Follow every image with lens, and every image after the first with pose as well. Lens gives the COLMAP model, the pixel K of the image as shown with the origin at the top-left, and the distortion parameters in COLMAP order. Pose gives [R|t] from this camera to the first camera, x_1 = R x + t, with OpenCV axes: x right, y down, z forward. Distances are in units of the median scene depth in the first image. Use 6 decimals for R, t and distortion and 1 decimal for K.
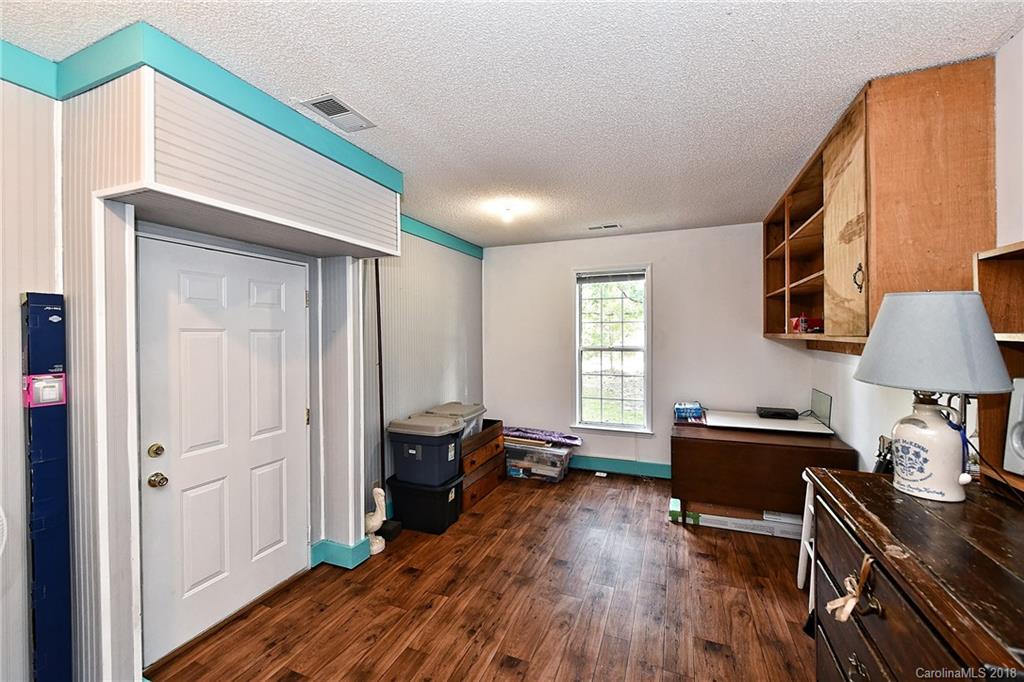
lens RADIAL K [[402.1, 0, 501.7], [0, 402.1, 336.7], [0, 0, 1]] dist [0.000741, -0.001025]
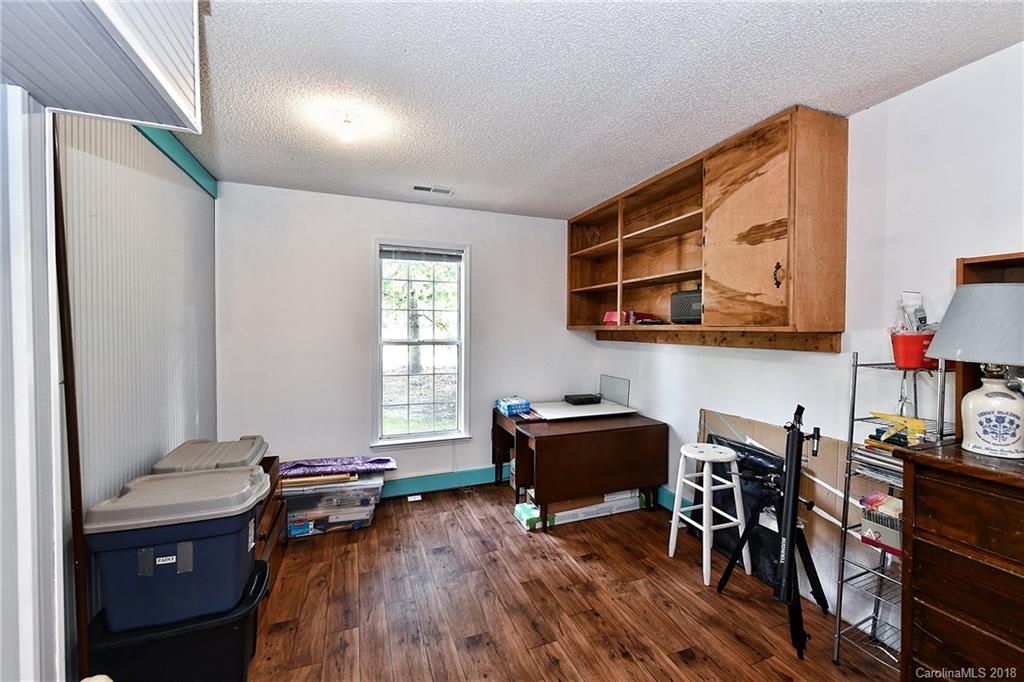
lens RADIAL K [[425.4, 0, 515.8], [0, 425.4, 336.8], [0, 0, 1]] dist [0.008272, -0.000276]
pose [[0.719901, -0.002871, 0.694071, -0.214881], [-0.006160, 0.999926, 0.010526, 0.009824], [-0.694050, -0.011854, 0.719830, 0.271068]]
